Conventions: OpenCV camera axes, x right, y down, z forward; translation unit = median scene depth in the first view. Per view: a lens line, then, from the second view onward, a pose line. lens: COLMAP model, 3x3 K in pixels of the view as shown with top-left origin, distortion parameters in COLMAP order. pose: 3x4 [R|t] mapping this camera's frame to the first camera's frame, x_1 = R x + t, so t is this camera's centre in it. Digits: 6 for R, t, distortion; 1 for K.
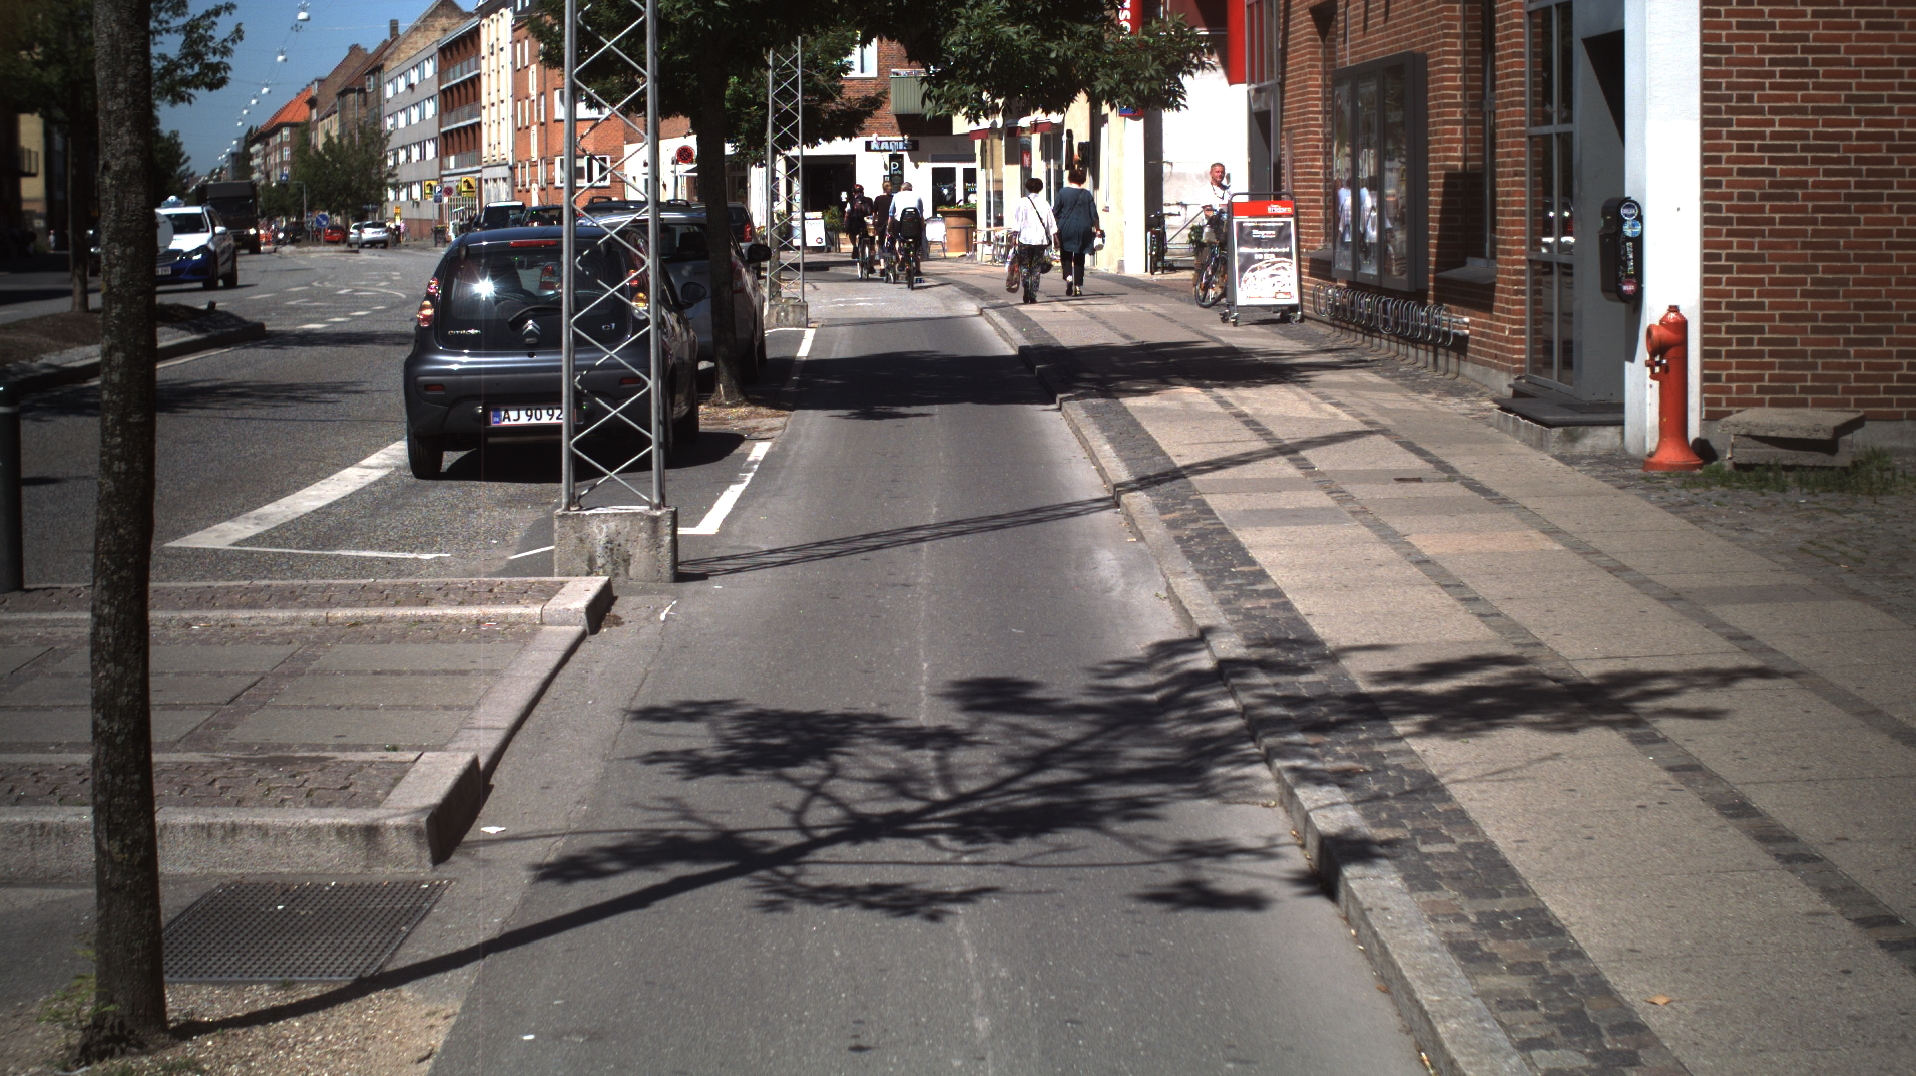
lens RADIAL K [[3504.4, 0, 958.0], [0, 3504.4, 538.0], [0, 0, 1]] dist [-0.316664, 0.600615]
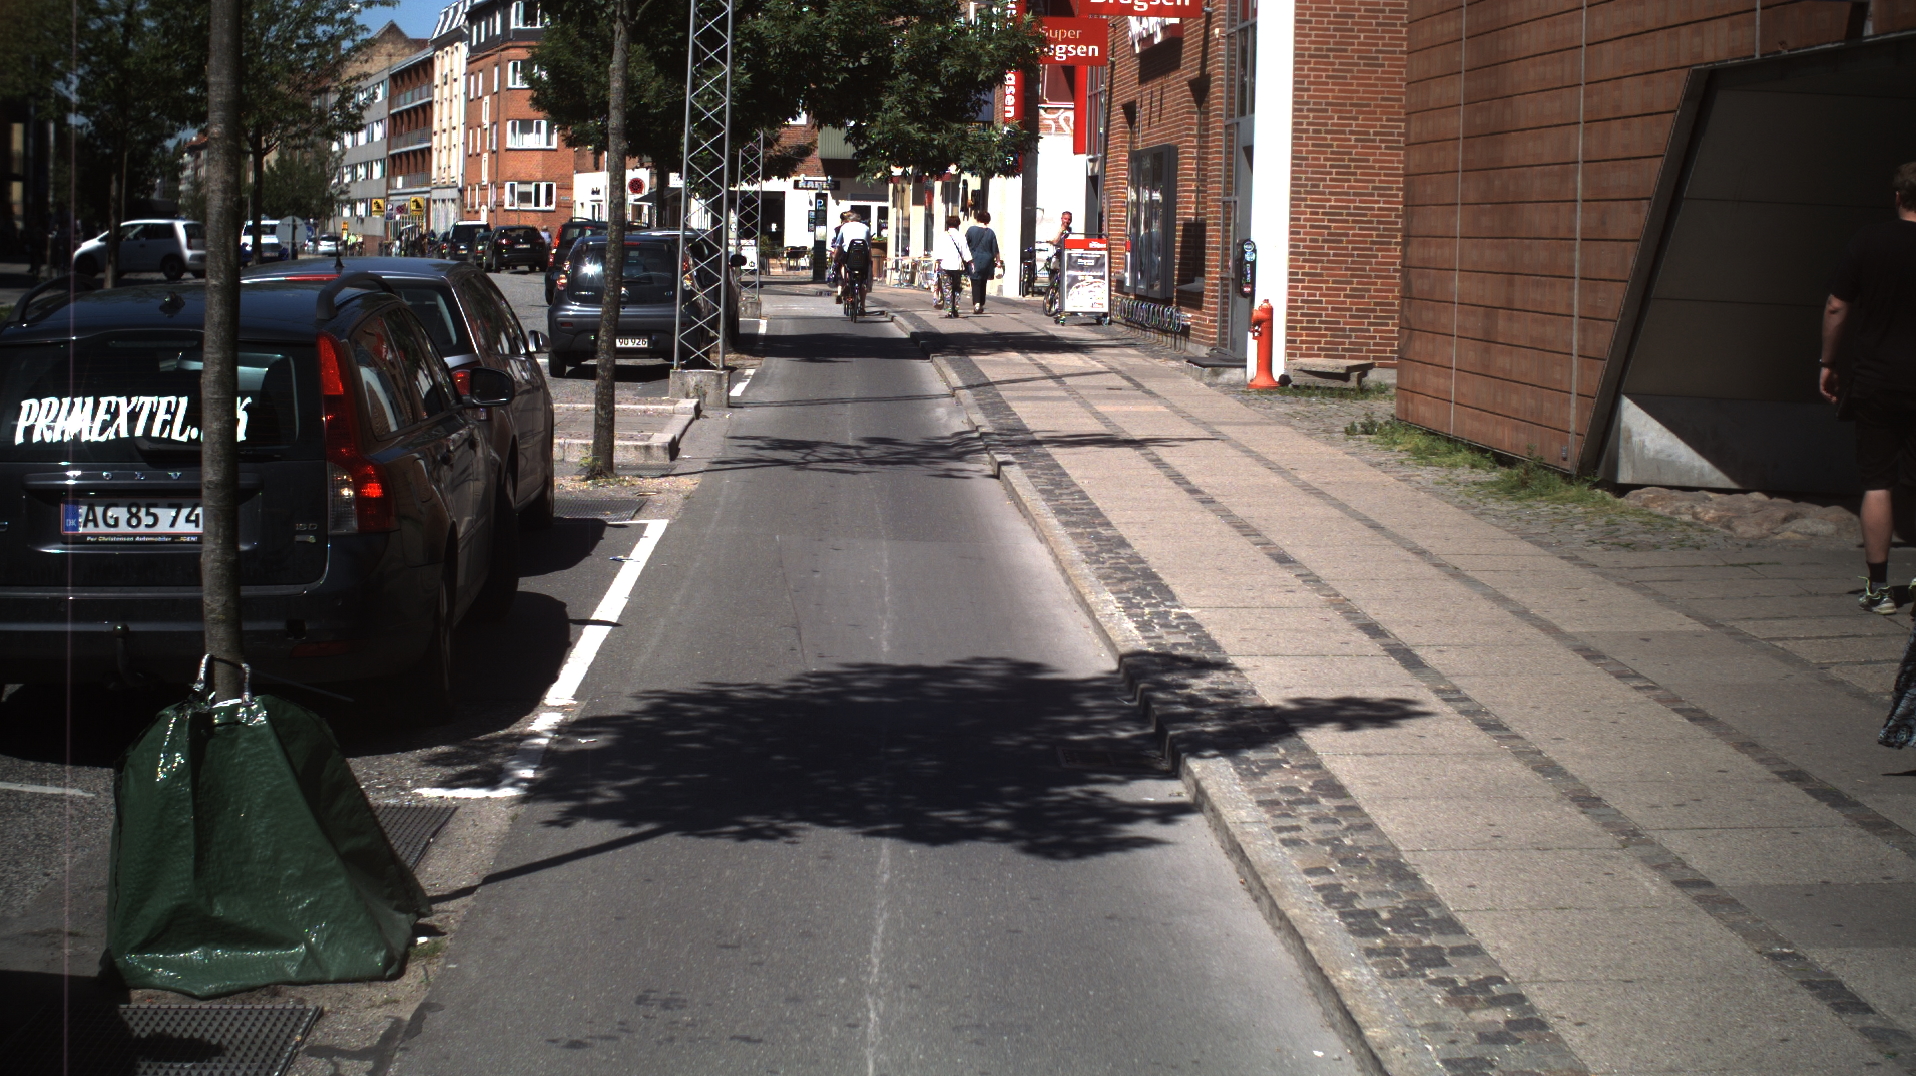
lens RADIAL K [[3504.4, 0, 958.0], [0, 3504.4, 538.0], [0, 0, 1]] dist [-0.316664, 0.600615]
pose [[0.999002, 0.035156, 0.027562, 0.000014], [-0.034853, 0.999328, -0.011382, 0.058112], [-0.027943, 0.010410, 0.999555, -0.566402]]
